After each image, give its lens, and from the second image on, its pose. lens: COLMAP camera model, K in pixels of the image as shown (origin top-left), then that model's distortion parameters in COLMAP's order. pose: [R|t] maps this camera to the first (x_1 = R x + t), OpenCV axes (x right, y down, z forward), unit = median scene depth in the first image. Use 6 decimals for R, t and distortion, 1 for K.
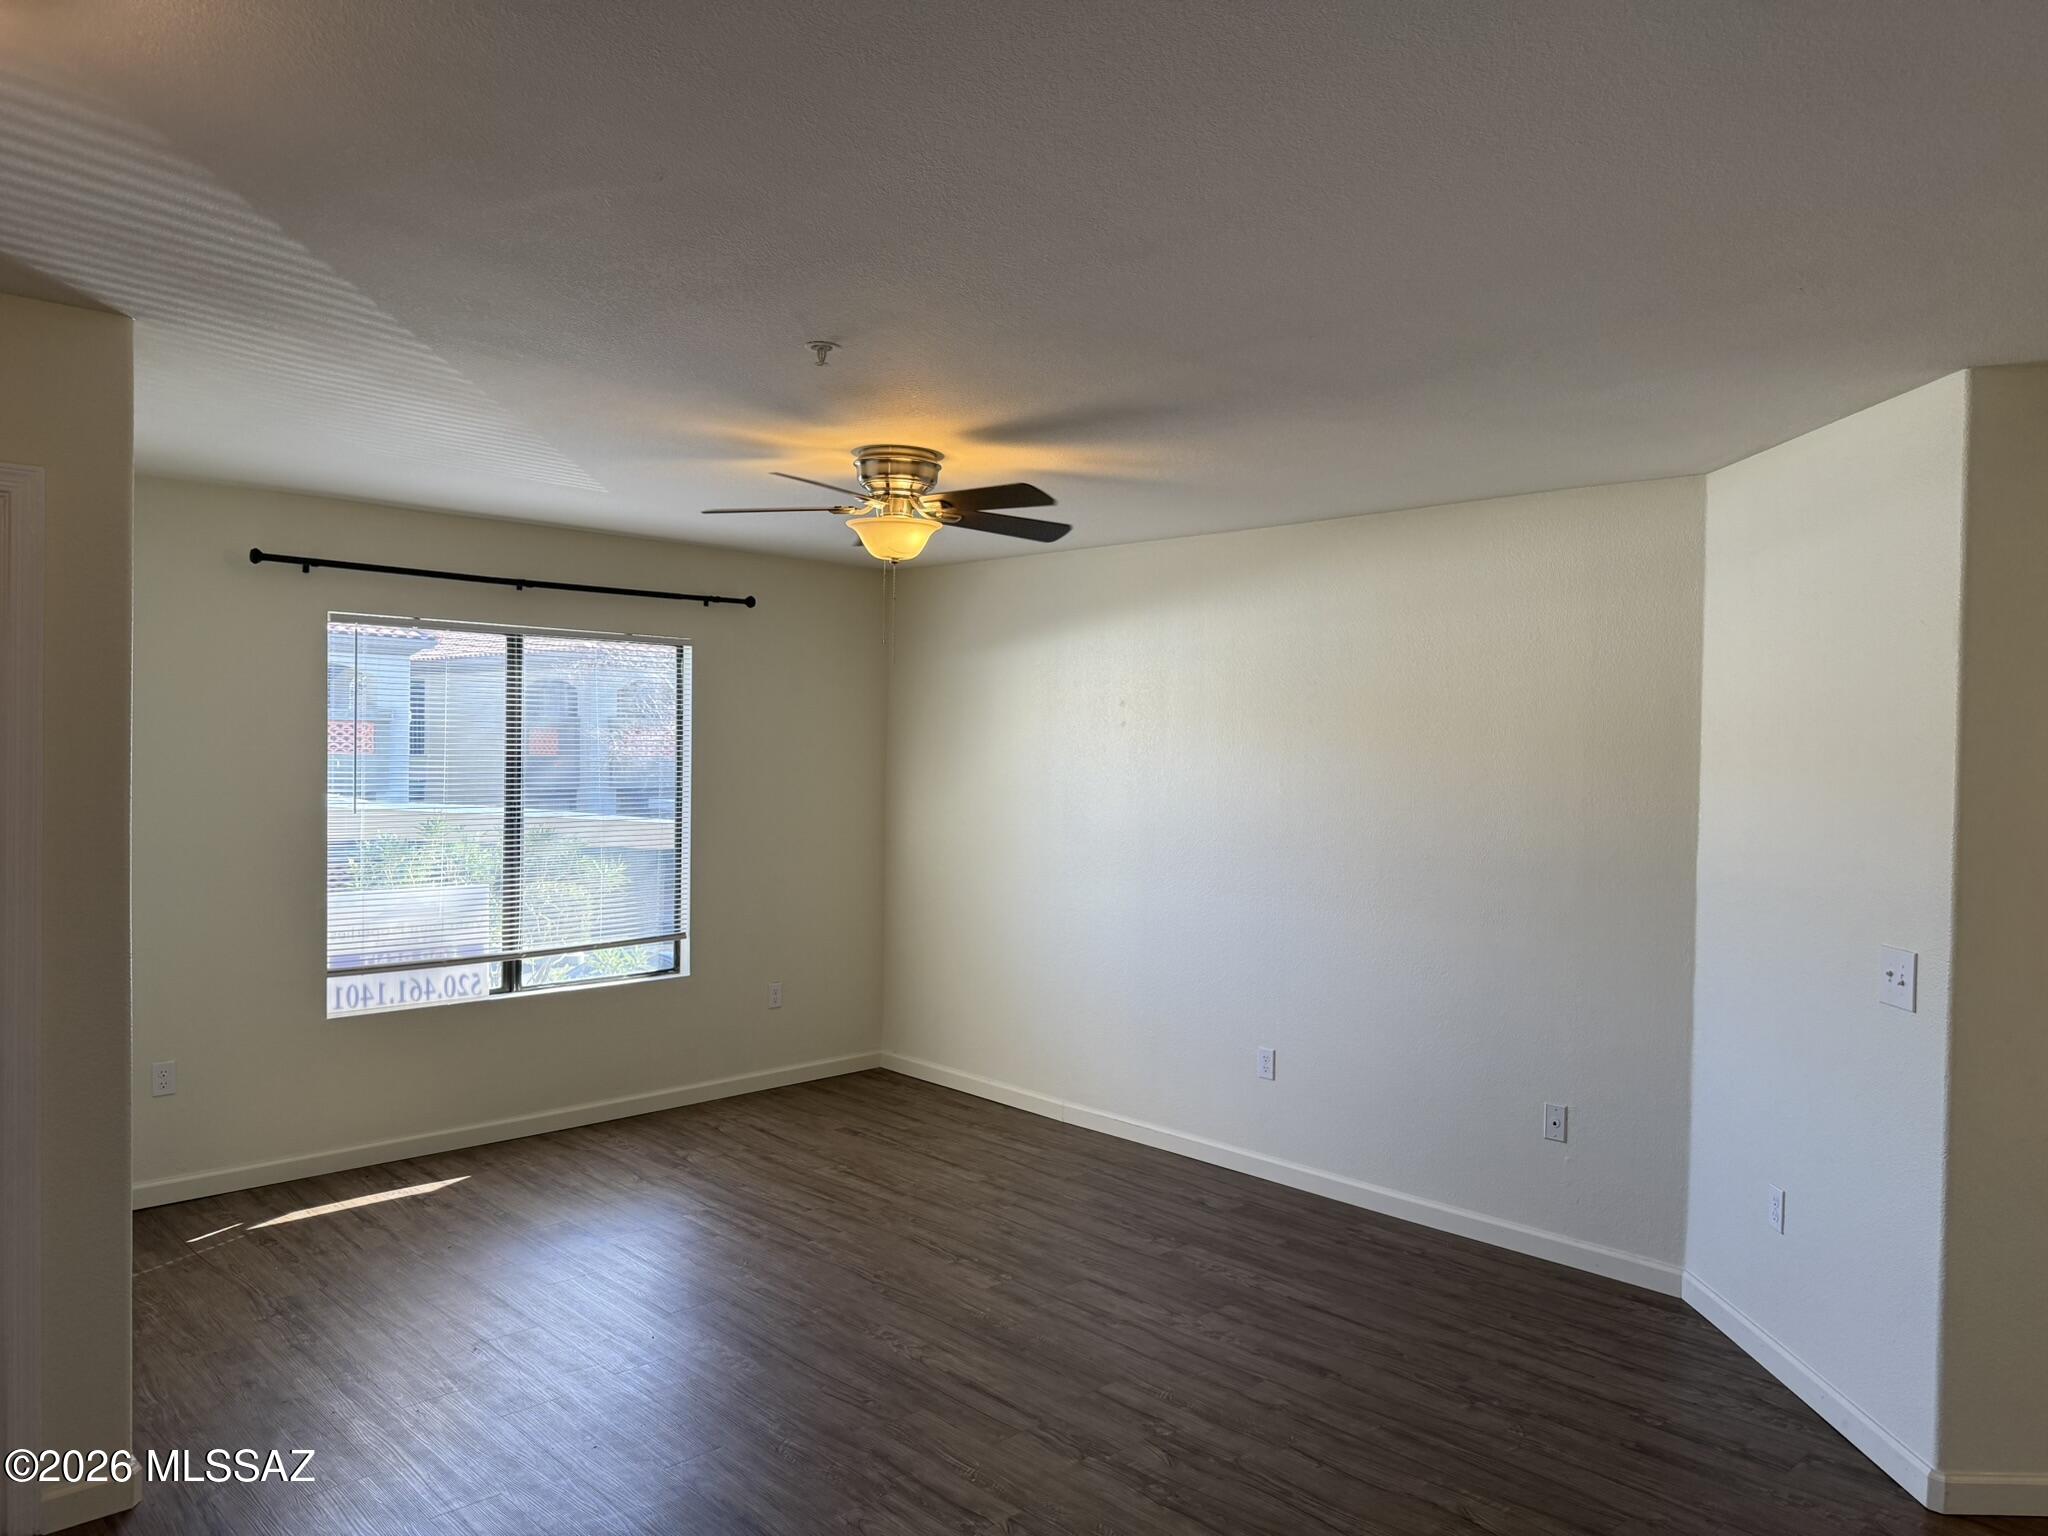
lens RADIAL K [[1435.8, 0, 1025.4], [0, 1435.8, 772.9], [0, 0, 1]] dist [0.031814, -0.041672]
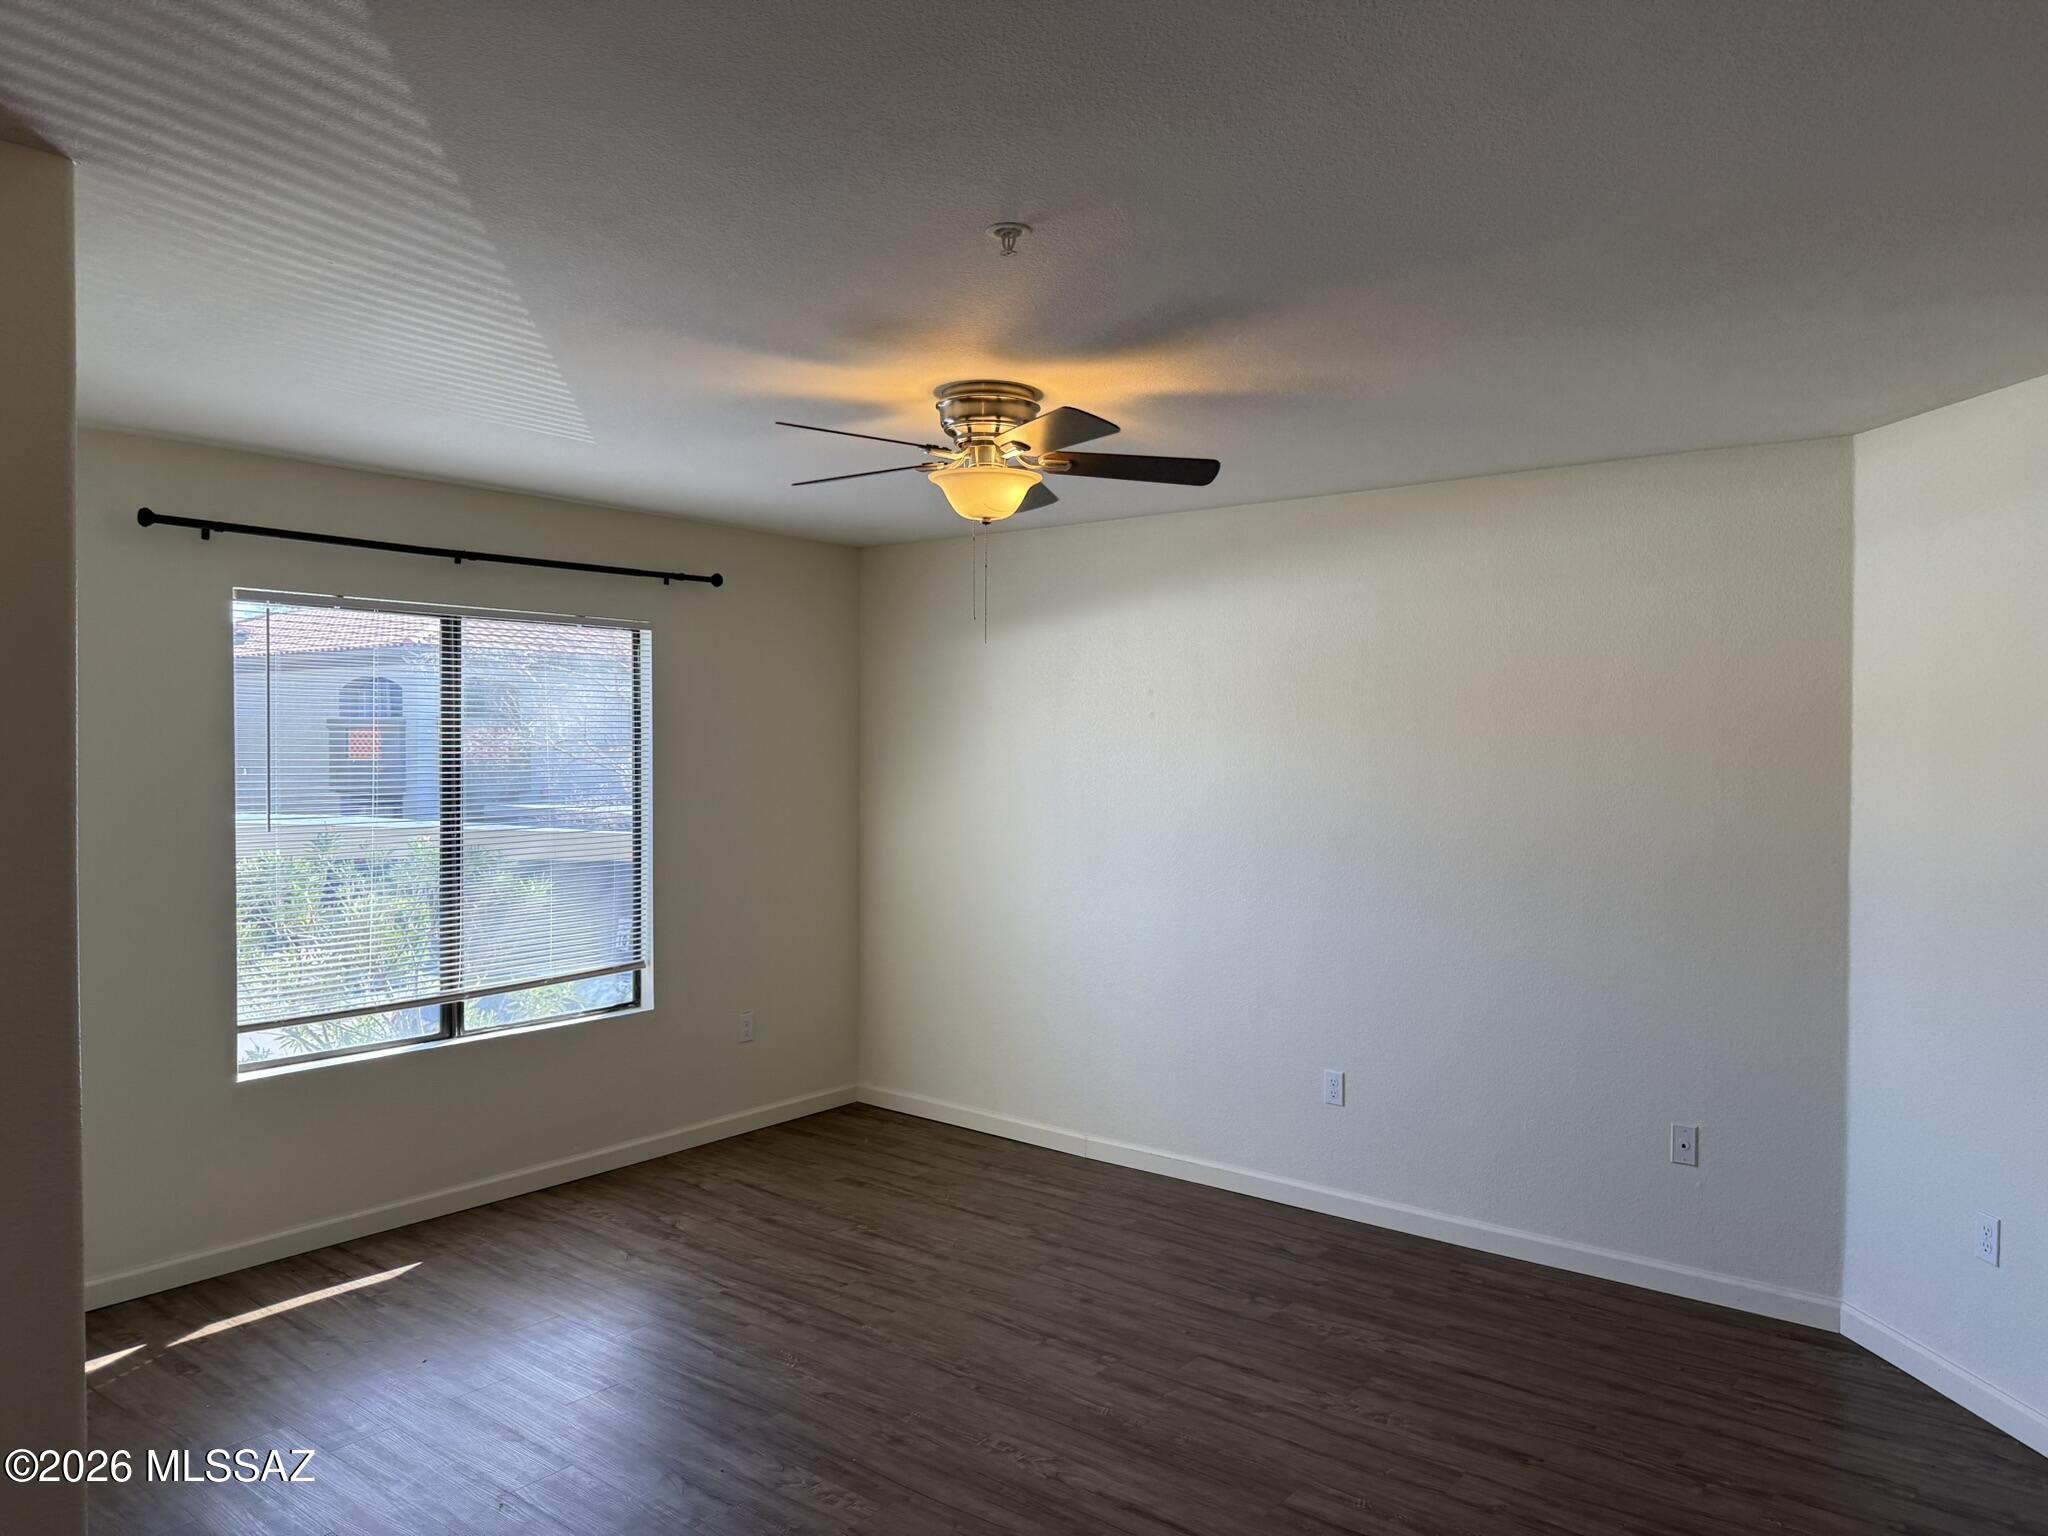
lens RADIAL K [[1435.8, 0, 1020.8], [0, 1435.8, 773.0], [0, 0, 1]] dist [0.031814, -0.041672]
pose [[0.992478, -0.015838, 0.121394, -0.144972], [0.015529, 0.999873, 0.003491, -0.002165], [-0.121434, -0.001580, 0.992598, 0.135811]]
